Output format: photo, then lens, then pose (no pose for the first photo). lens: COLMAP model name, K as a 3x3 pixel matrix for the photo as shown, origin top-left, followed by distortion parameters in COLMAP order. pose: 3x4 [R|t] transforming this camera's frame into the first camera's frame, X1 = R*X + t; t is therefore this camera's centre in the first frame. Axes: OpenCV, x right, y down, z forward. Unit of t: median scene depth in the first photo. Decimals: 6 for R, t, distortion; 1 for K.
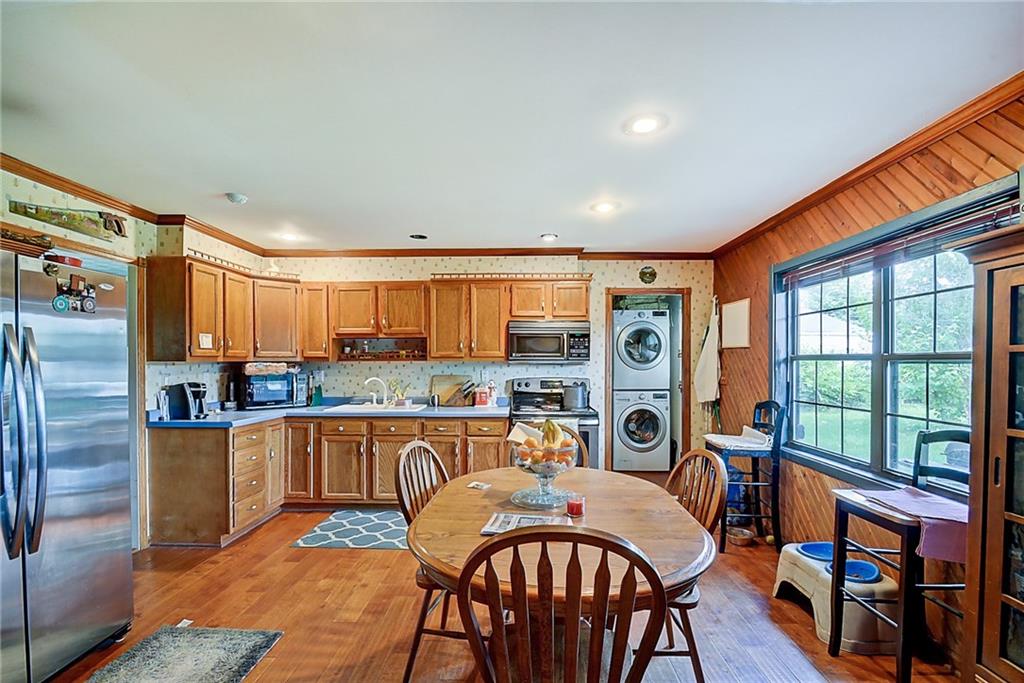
lens RADIAL K [[458.8, 0, 514.8], [0, 458.8, 366.9], [0, 0, 1]] dist [0.004538, -0.013829]
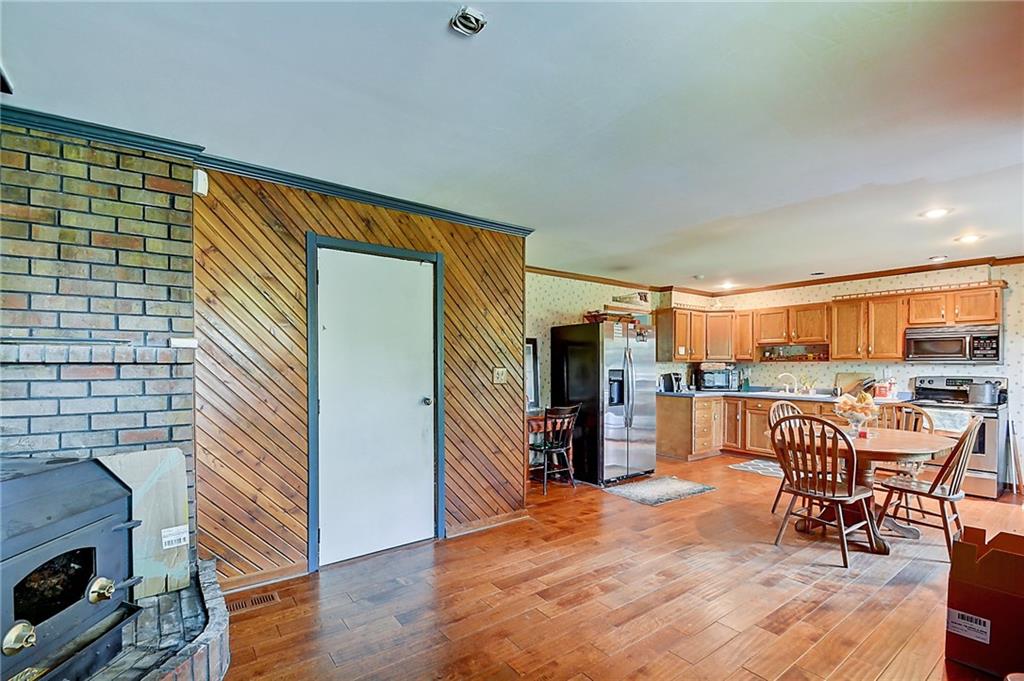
lens RADIAL K [[458.8, 0, 506.5], [0, 458.8, 368.2], [0, 0, 1]] dist [0.004538, -0.013829]
pose [[0.601334, 0.008770, -0.798950, 0.333605], [-0.013265, 0.999912, 0.000991, 0.019321], [0.798888, 0.010002, 0.601397, -0.592007]]
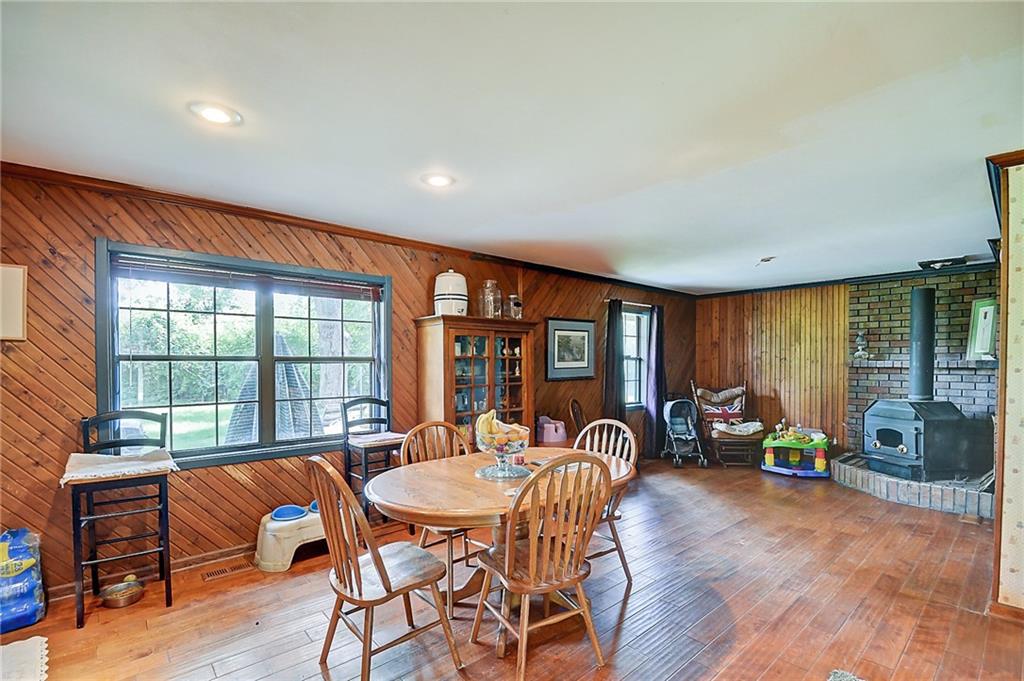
lens RADIAL K [[458.8, 0, 506.4], [0, 458.8, 370.4], [0, 0, 1]] dist [0.004538, -0.013829]
pose [[-0.663181, -0.013454, 0.748338, -0.415937], [0.007278, 0.999675, 0.024423, -0.009336], [-0.748424, 0.021644, -0.662868, 0.872587]]
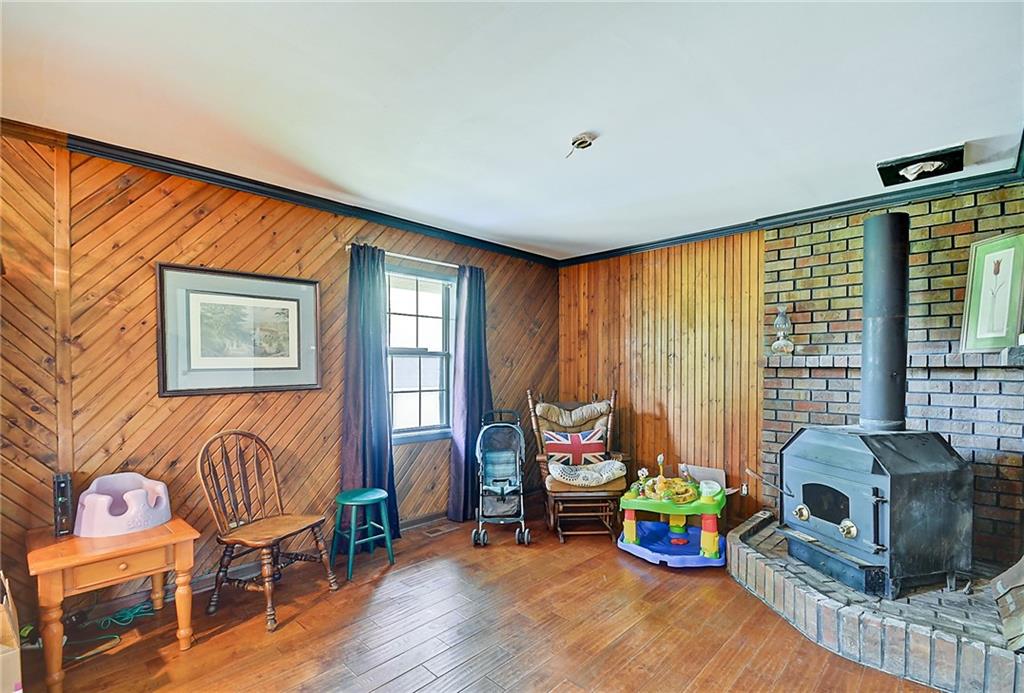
lens RADIAL K [[473.3, 0, 507.8], [0, 473.3, 377.1], [0, 0, 1]] dist [-0.012981, -0.003722]
pose [[-0.726284, -0.014672, 0.687239, -0.310096], [0.007353, 0.999549, 0.029110, 0.011986], [-0.687356, 0.026195, -0.725848, 0.084022]]
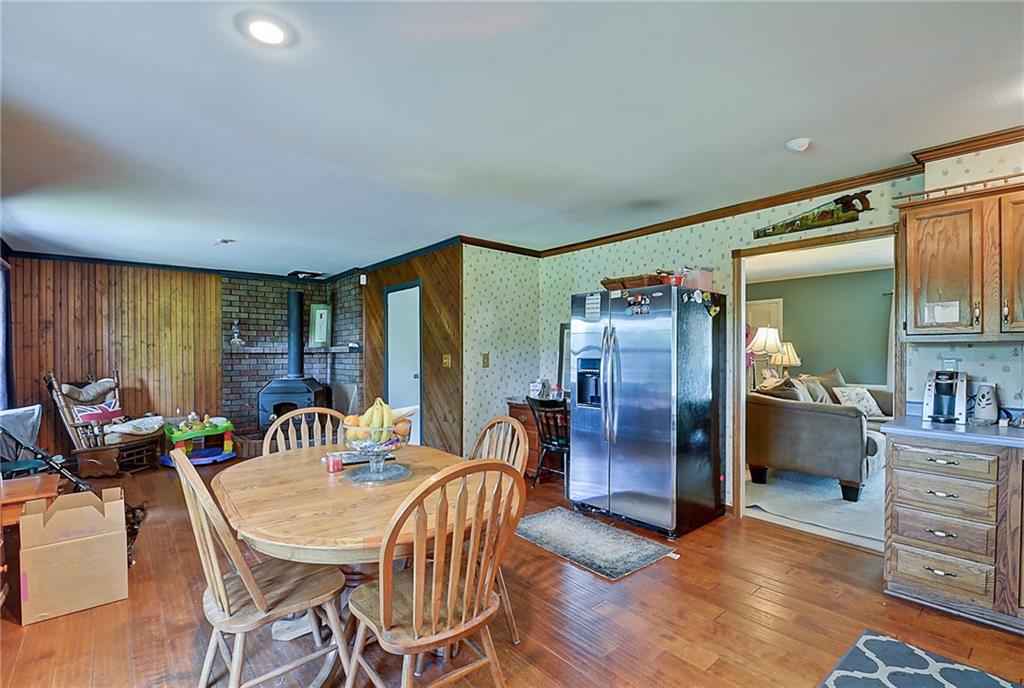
lens RADIAL K [[473.3, 0, 513.7], [0, 473.3, 355.0], [0, 0, 1]] dist [-0.012981, -0.003722]
pose [[-0.757235, 0.004517, -0.653127, 0.247809], [-0.005455, 0.999897, 0.013239, 0.003161], [0.653120, 0.013588, -0.757132, 0.952361]]
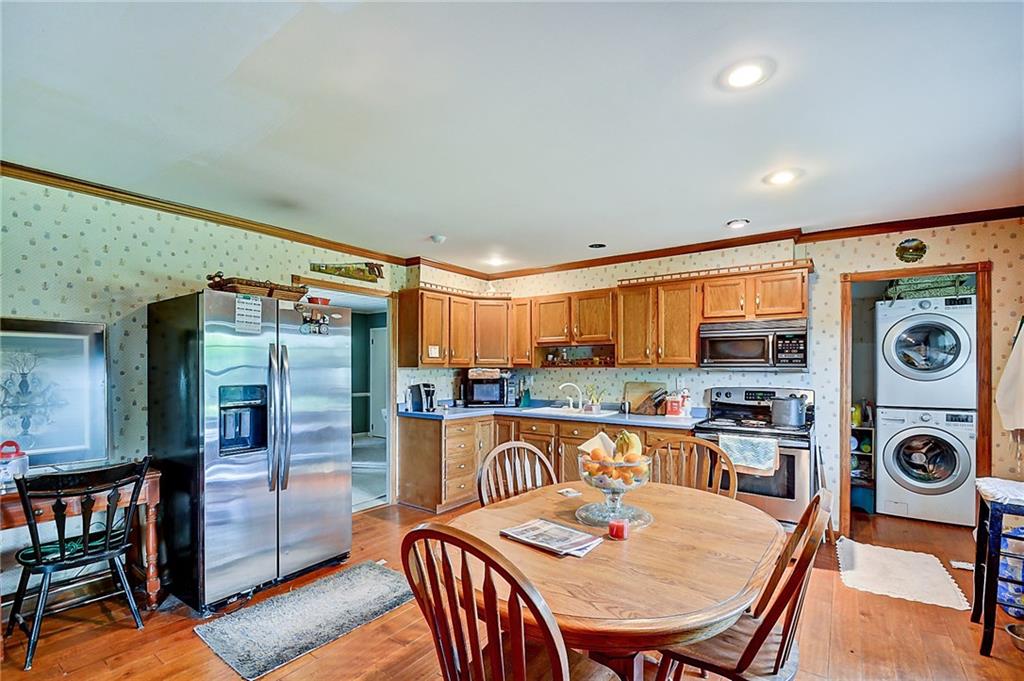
lens RADIAL K [[458.8, 0, 513.3], [0, 458.8, 365.4], [0, 0, 1]] dist [0.004538, -0.013829]
pose [[0.823187, 0.000565, -0.567770, 0.207327], [-0.010098, 0.999856, -0.013645, -0.001716], [0.567681, 0.016966, 0.823074, 0.056788]]
